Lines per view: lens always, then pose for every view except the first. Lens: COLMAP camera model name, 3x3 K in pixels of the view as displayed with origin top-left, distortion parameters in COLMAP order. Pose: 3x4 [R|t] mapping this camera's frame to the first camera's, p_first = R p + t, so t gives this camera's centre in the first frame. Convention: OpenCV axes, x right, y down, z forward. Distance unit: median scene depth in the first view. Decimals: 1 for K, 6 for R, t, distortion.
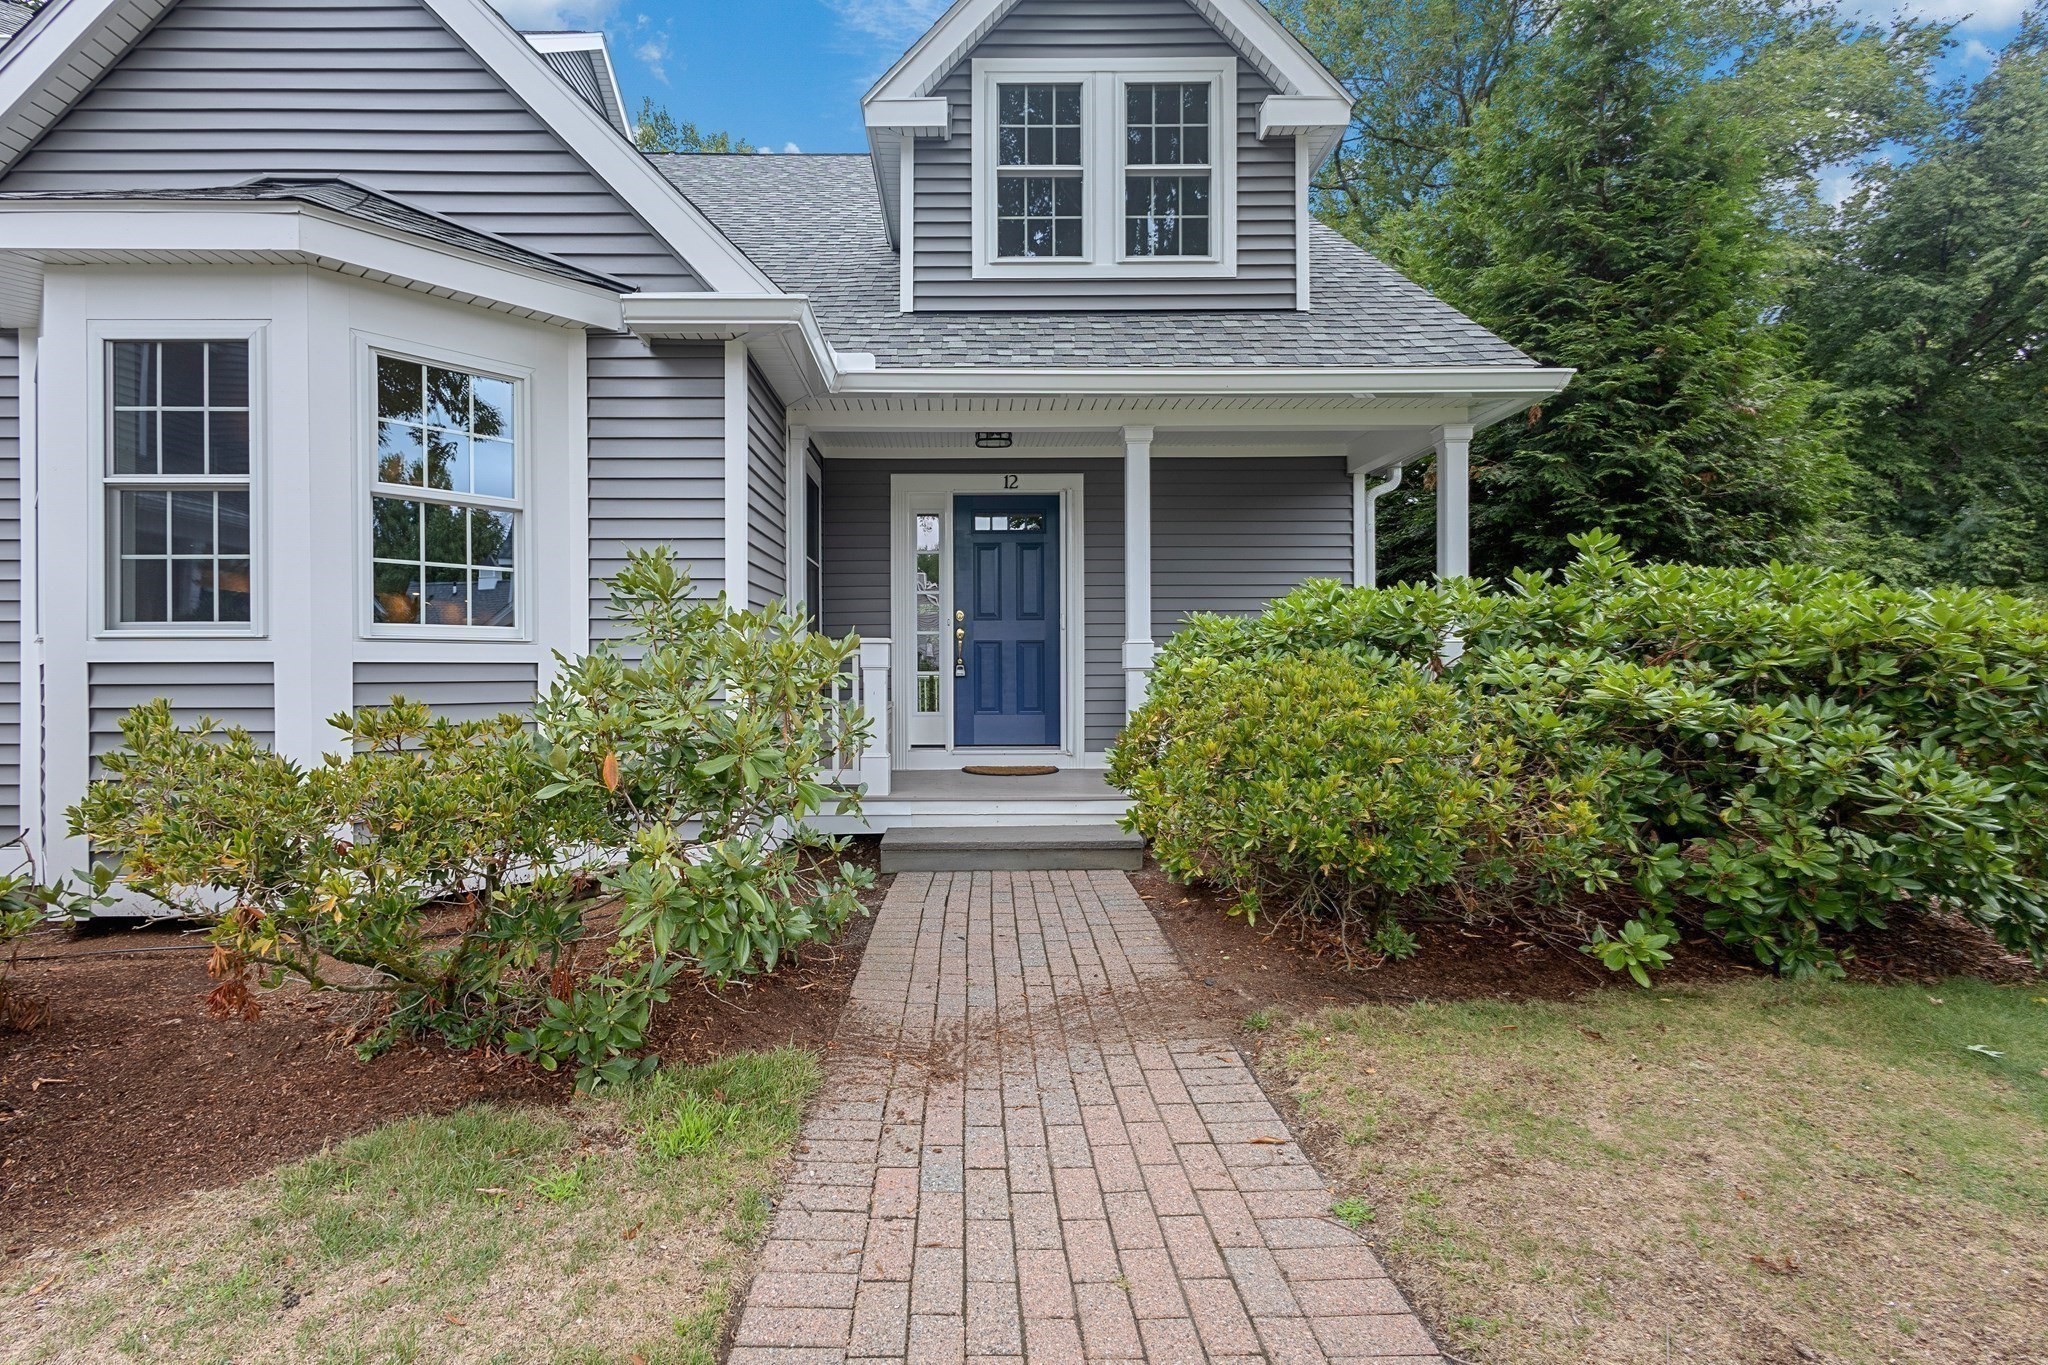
lens RADIAL K [[949.9, 0, 982.8], [0, 949.9, 673.3], [0, 0, 1]] dist [0.015696, -0.000951]
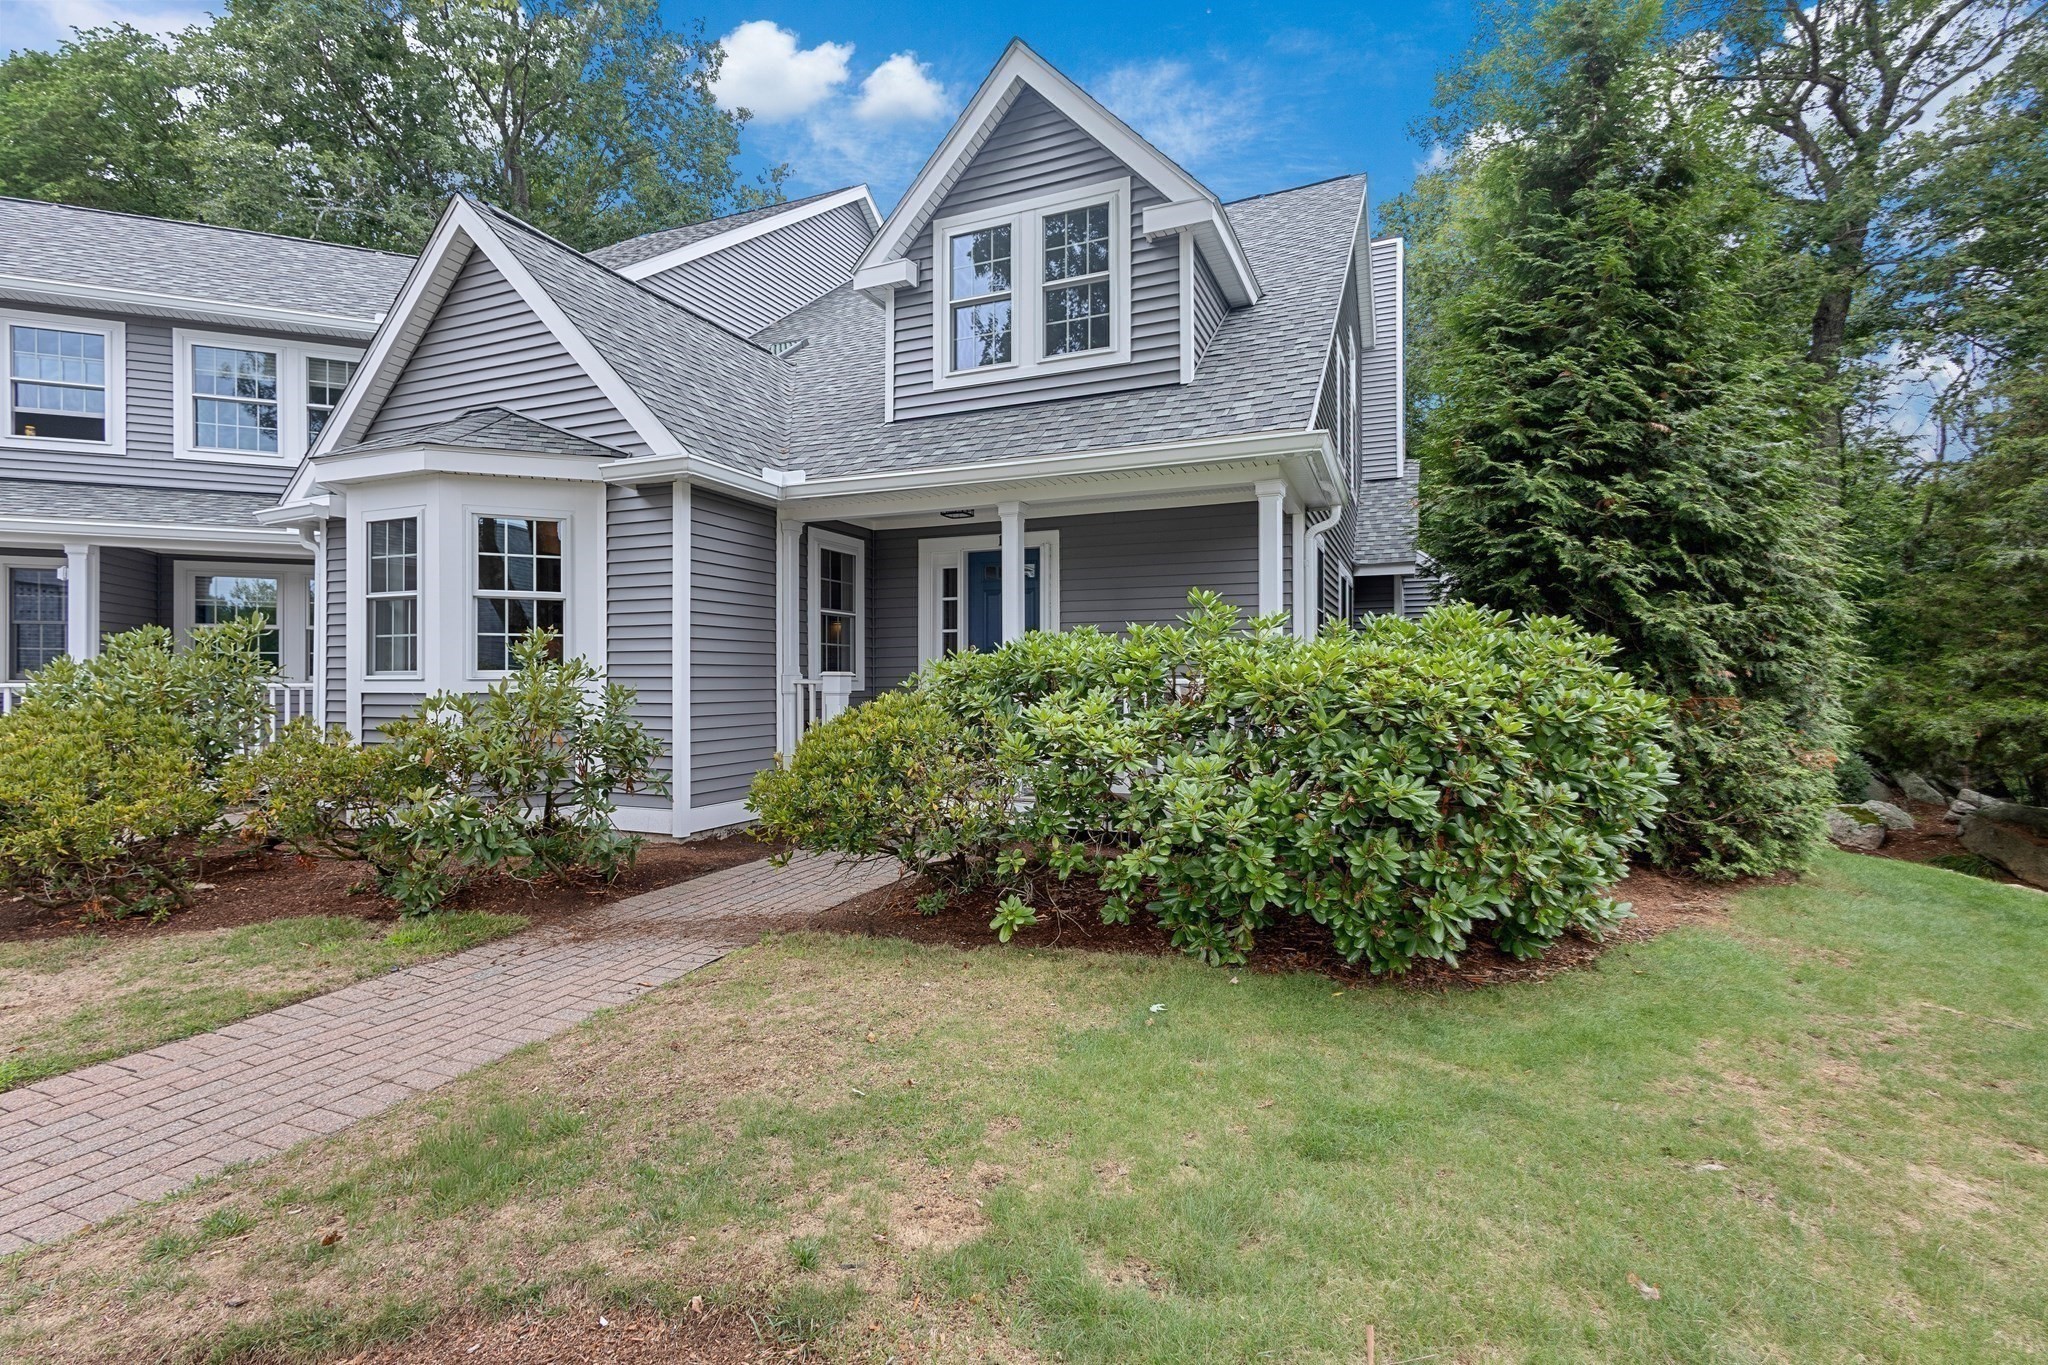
lens RADIAL K [[949.9, 0, 1038.4], [0, 949.9, 672.9], [0, 0, 1]] dist [0.015696, -0.000951]
pose [[0.915267, 0.000085, -0.402847, 0.635680], [-0.002890, 0.999976, -0.006356, -0.025354], [0.402837, 0.006982, 0.915245, -0.114988]]
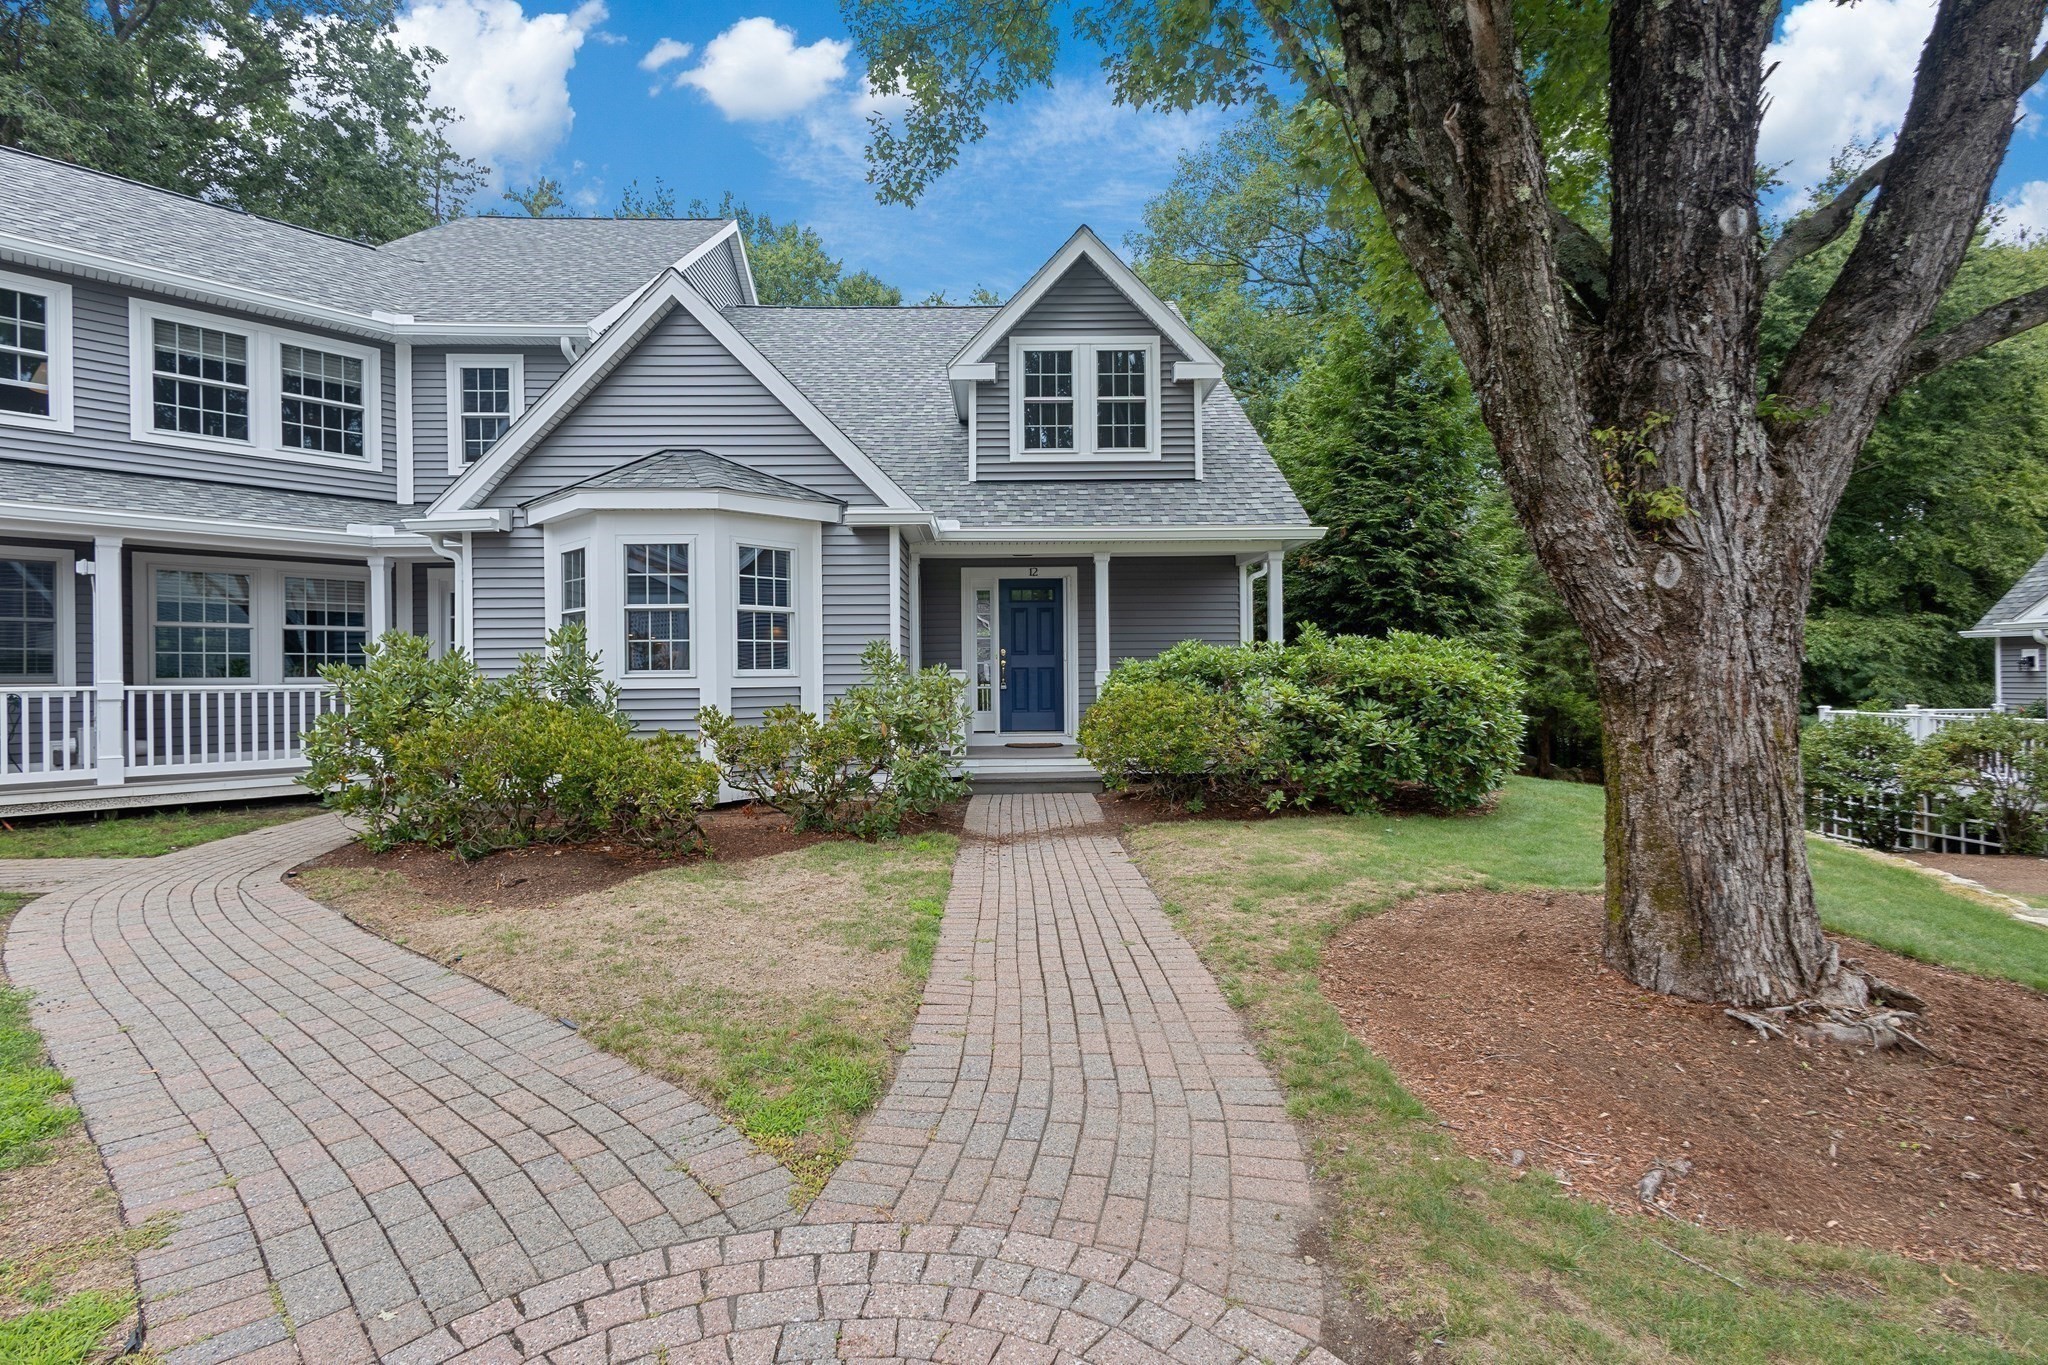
lens RADIAL K [[949.9, 0, 1033.0], [0, 949.9, 678.3], [0, 0, 1]] dist [0.015696, -0.000951]
pose [[0.999821, -0.005420, 0.018129, -0.002808], [0.005409, 0.999985, 0.000623, -0.019022], [-0.018132, -0.000524, 0.999835, -0.742303]]
